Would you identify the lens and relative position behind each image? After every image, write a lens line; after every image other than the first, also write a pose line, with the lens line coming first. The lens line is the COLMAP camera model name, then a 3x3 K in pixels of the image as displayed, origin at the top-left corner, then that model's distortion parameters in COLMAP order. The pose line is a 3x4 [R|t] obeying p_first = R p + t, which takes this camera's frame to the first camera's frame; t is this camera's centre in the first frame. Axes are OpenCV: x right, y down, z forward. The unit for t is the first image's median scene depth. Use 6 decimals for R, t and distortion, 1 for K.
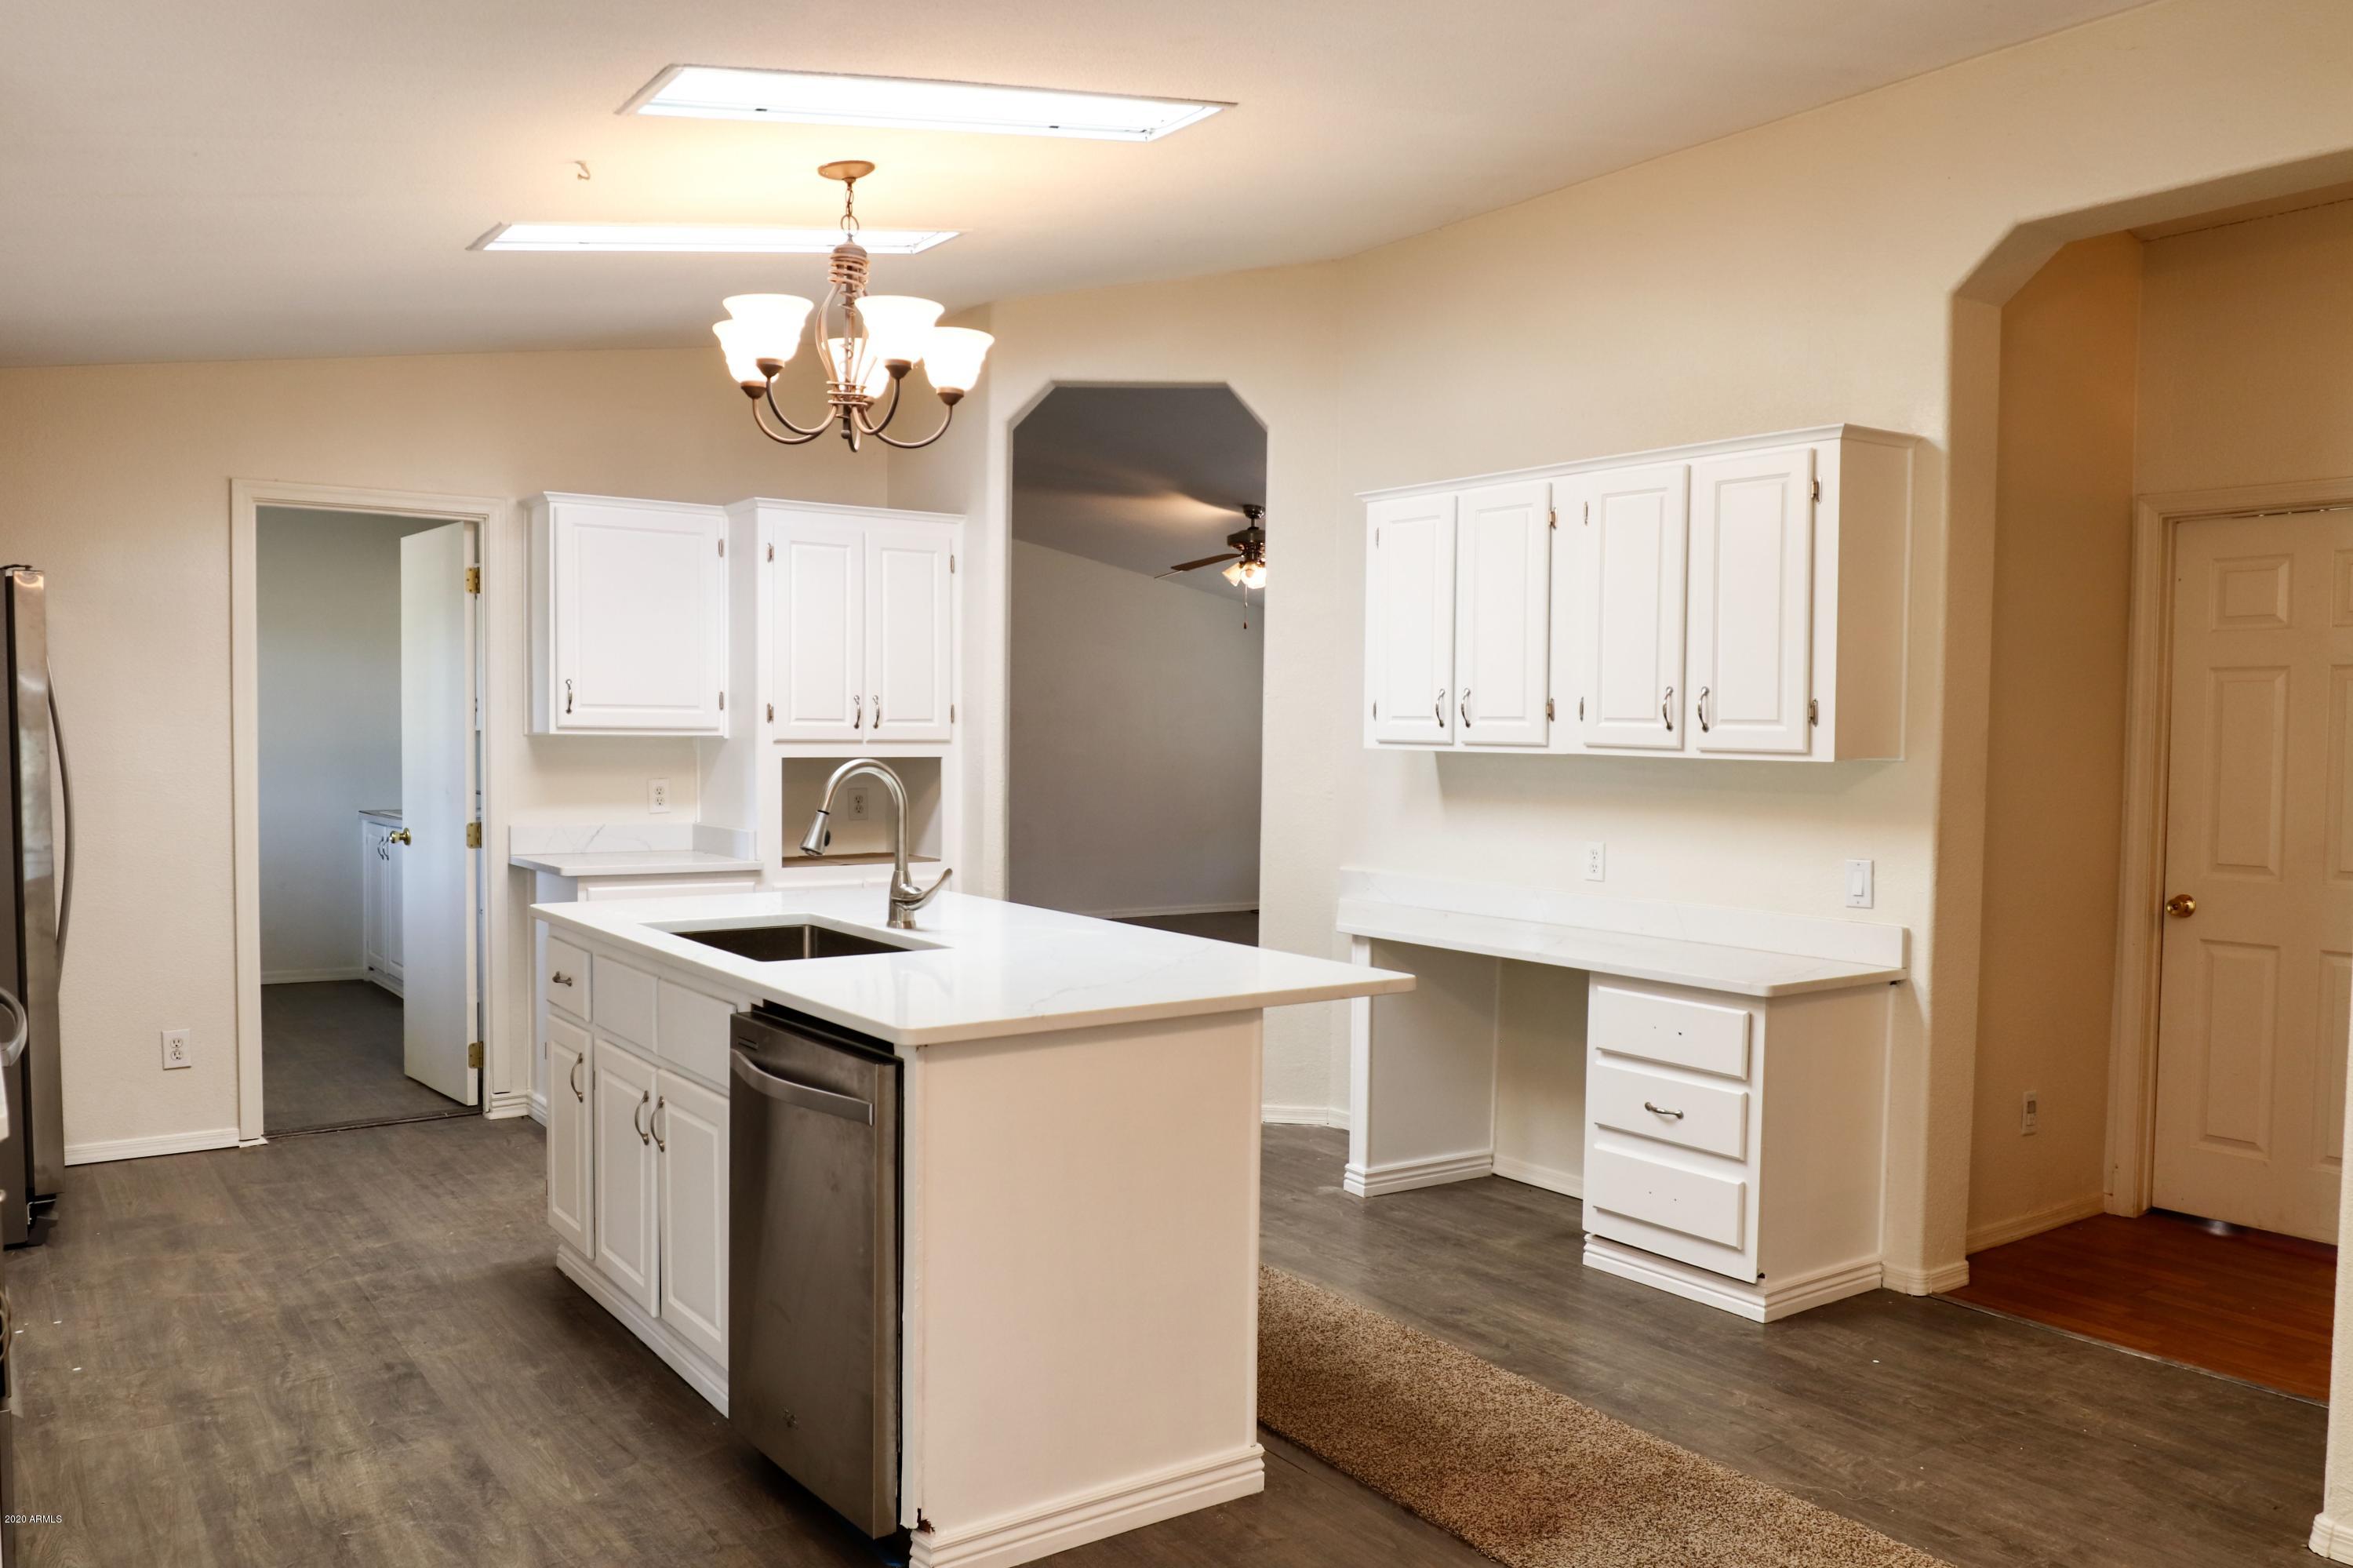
lens RADIAL K [[1732.8, 0, 1200.0], [0, 1732.8, 822.4], [0, 0, 1]] dist [-0.023705, -0.007856]
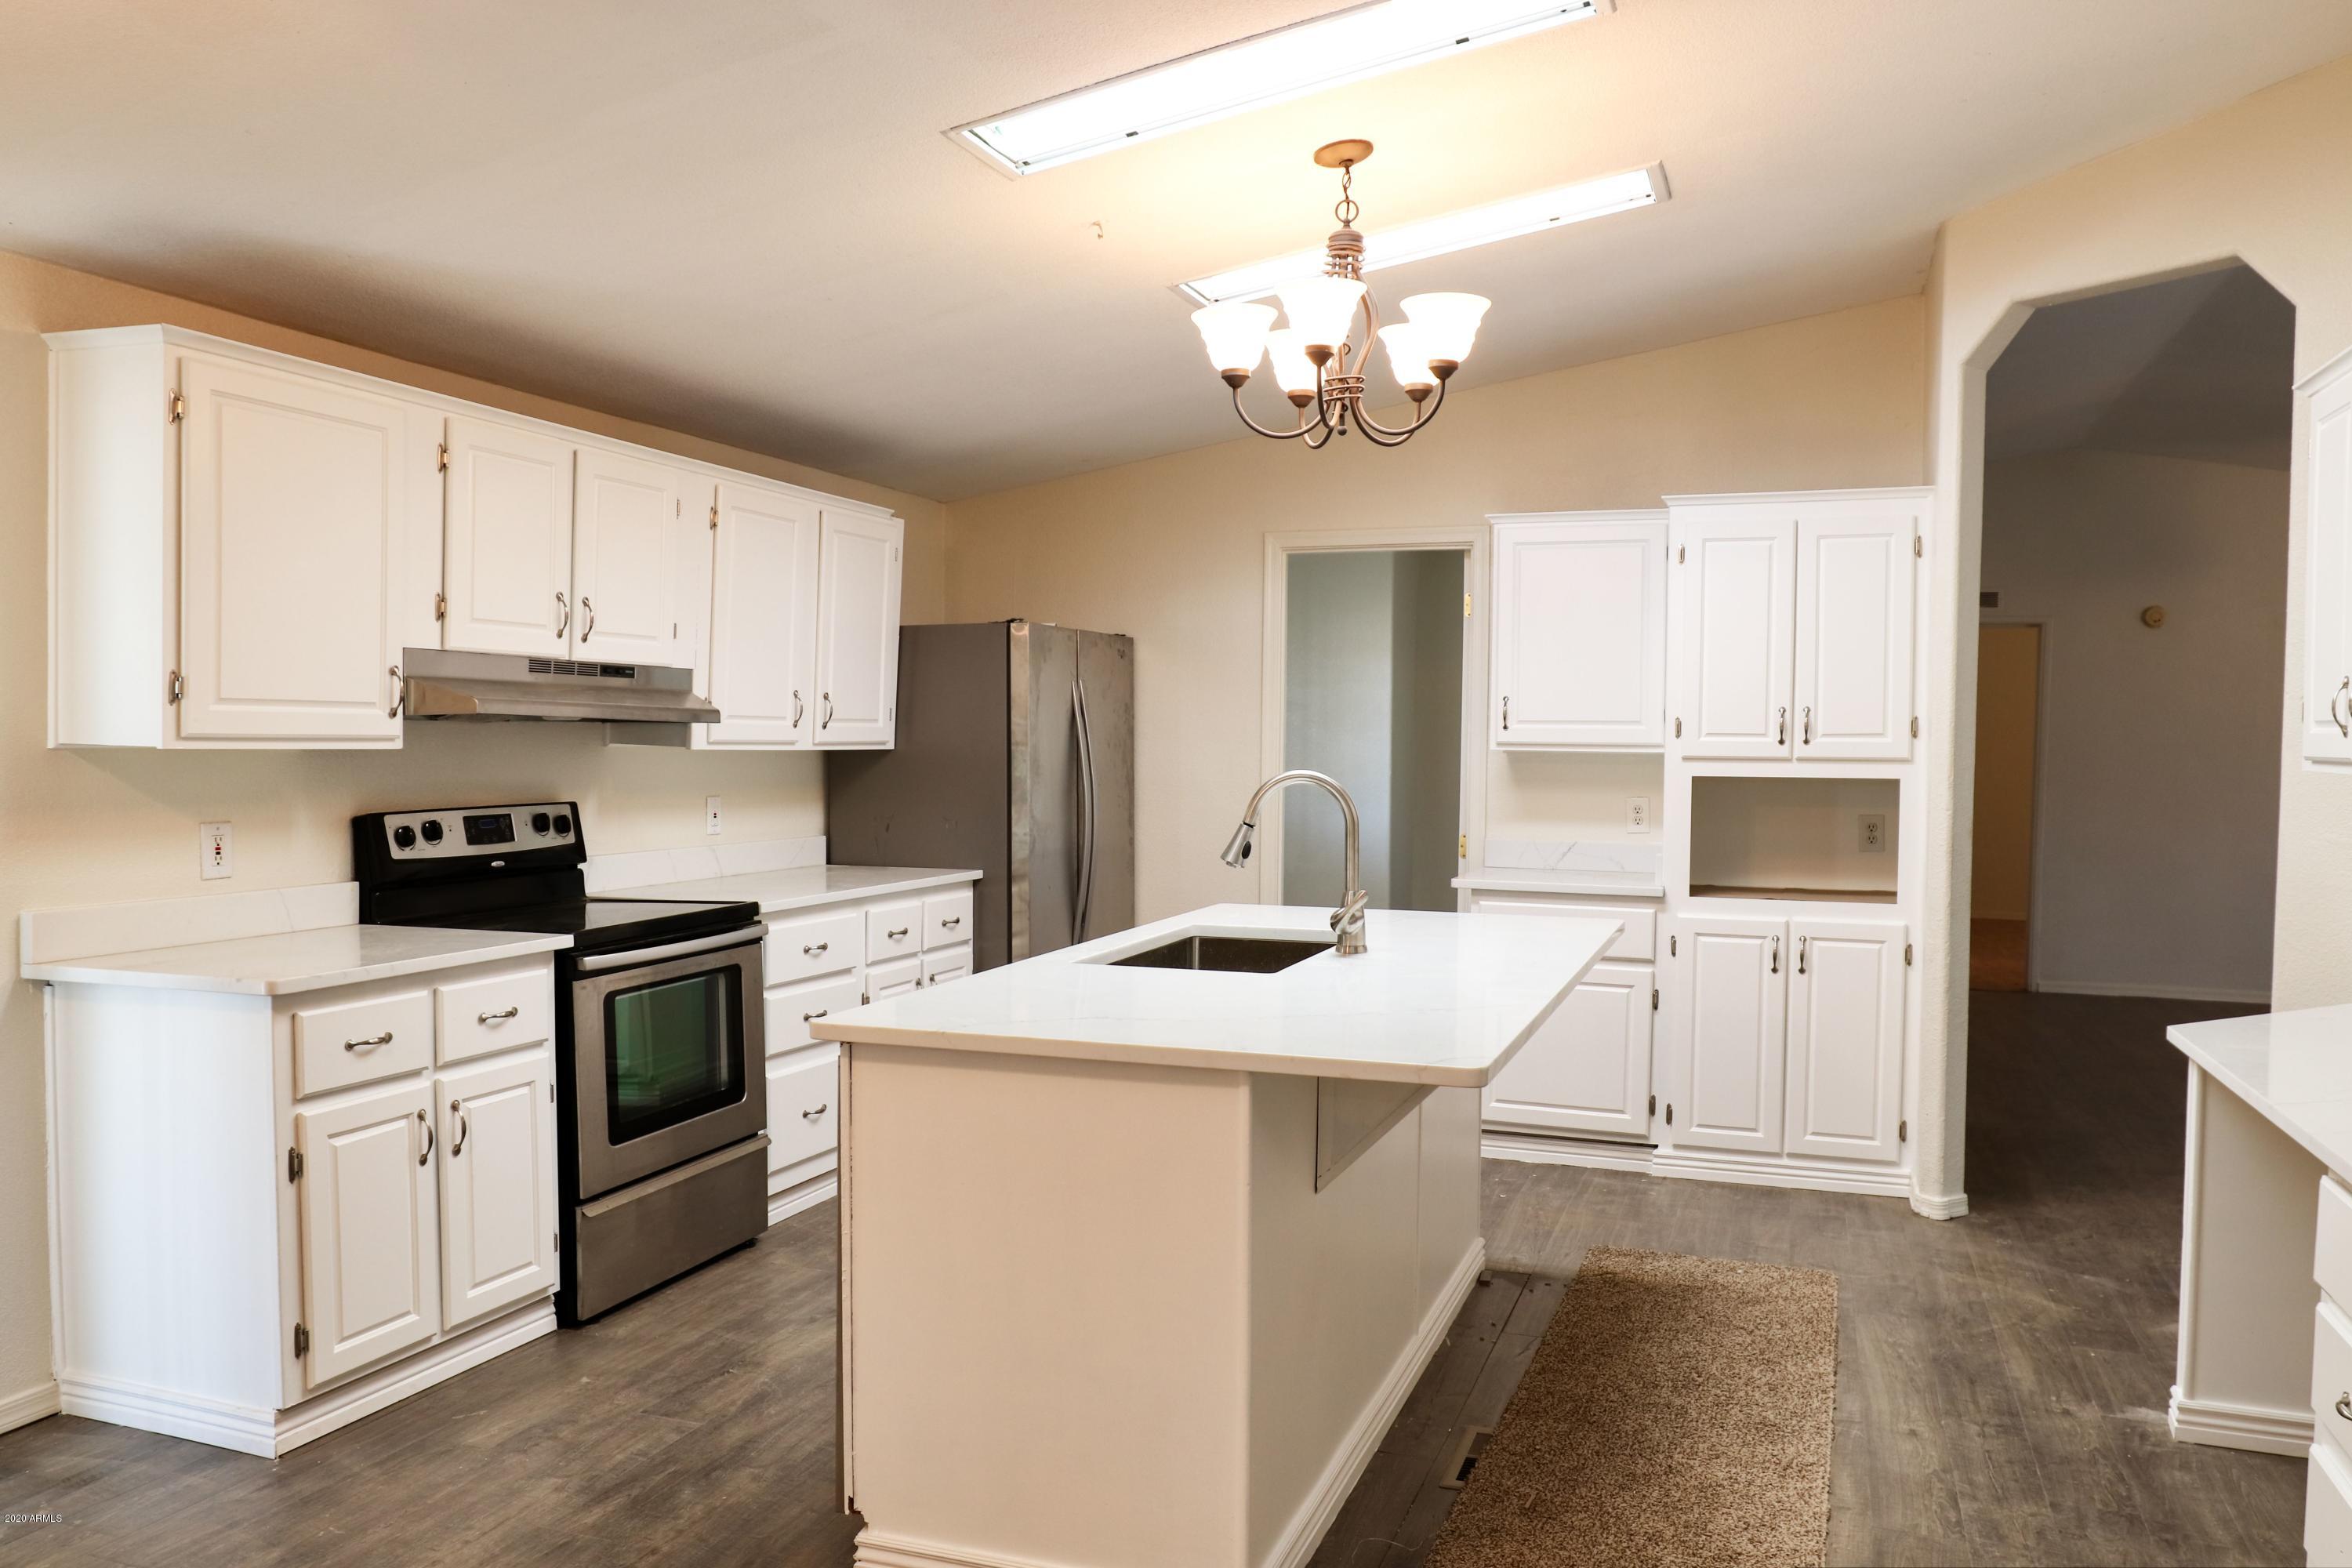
lens RADIAL K [[1732.0, 0, 1199.5], [0, 1732.0, 822.4], [0, 0, 1]] dist [-0.023705, -0.007856]
pose [[0.571563, 0.034261, -0.819843, 0.547431], [-0.046774, 0.998864, 0.009134, -0.014064], [0.819224, 0.033127, 0.572516, 0.402532]]
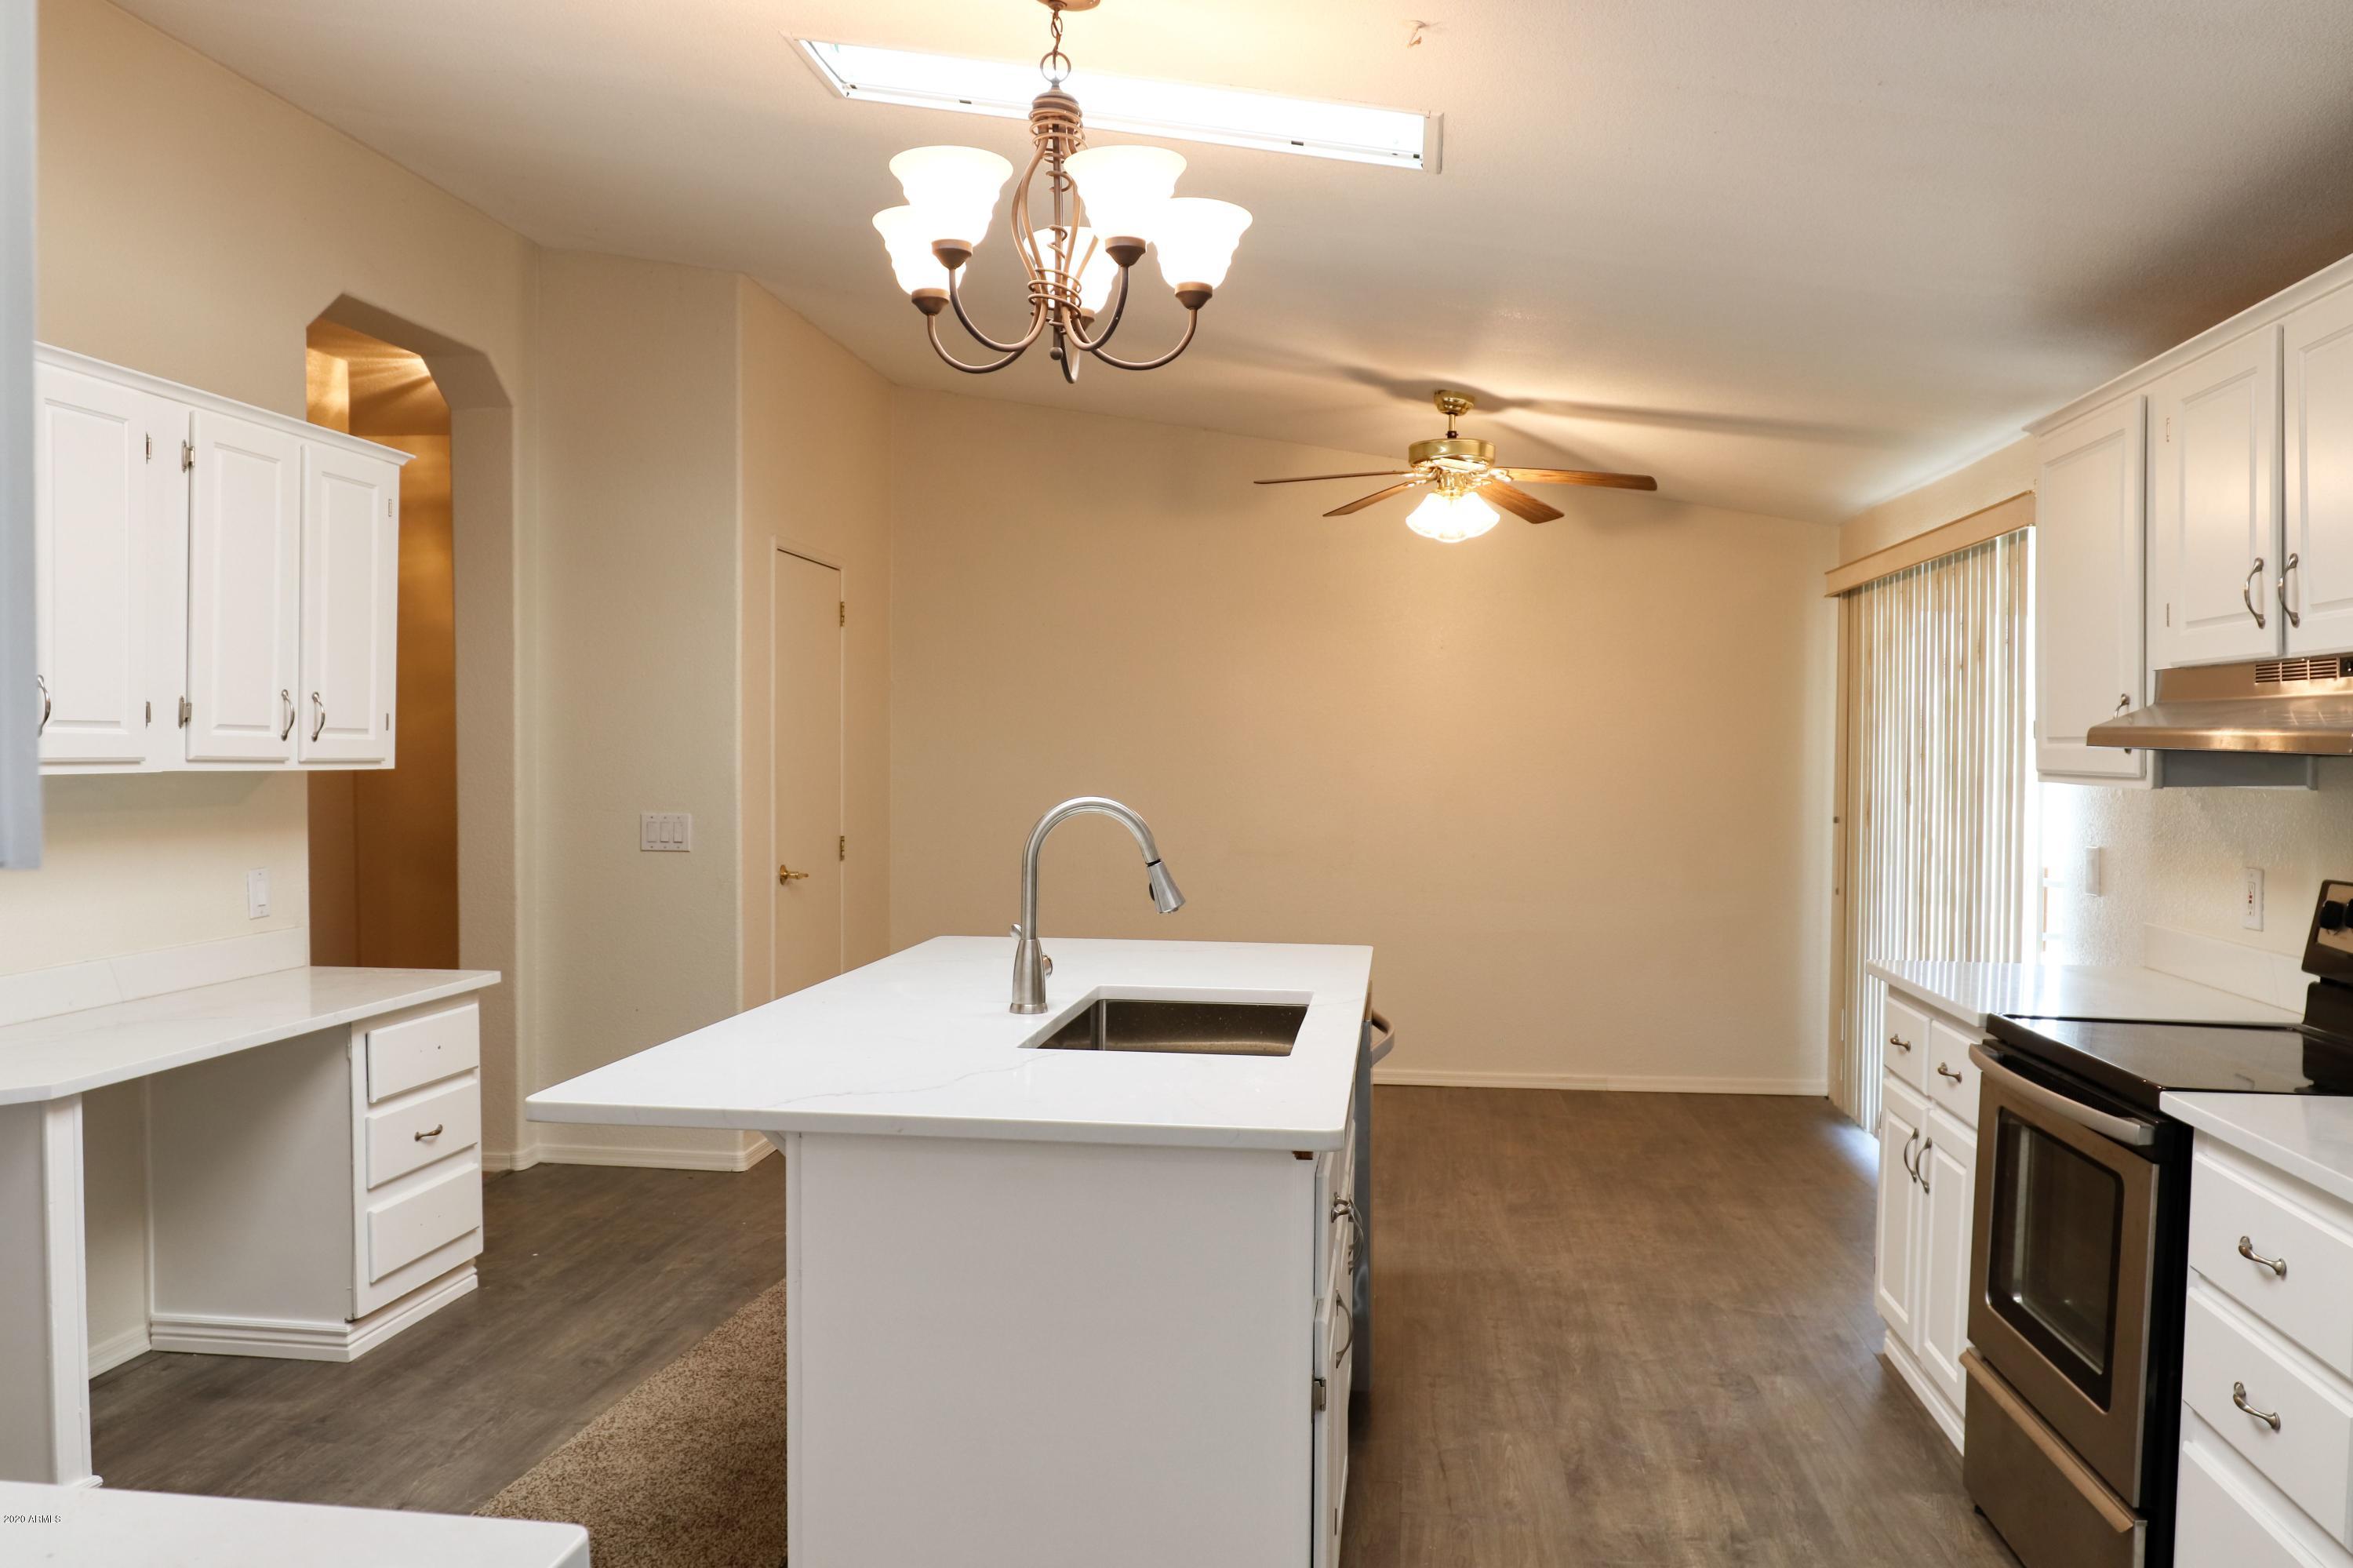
lens RADIAL K [[1732.8, 0, 1200.0], [0, 1732.8, 822.4], [0, 0, 1]] dist [-0.023705, -0.007856]
pose [[-0.731752, -0.047474, 0.679916, -0.763767], [0.018626, 0.995806, 0.089576, -0.093831], [-0.681317, 0.078212, -0.727798, 1.525500]]
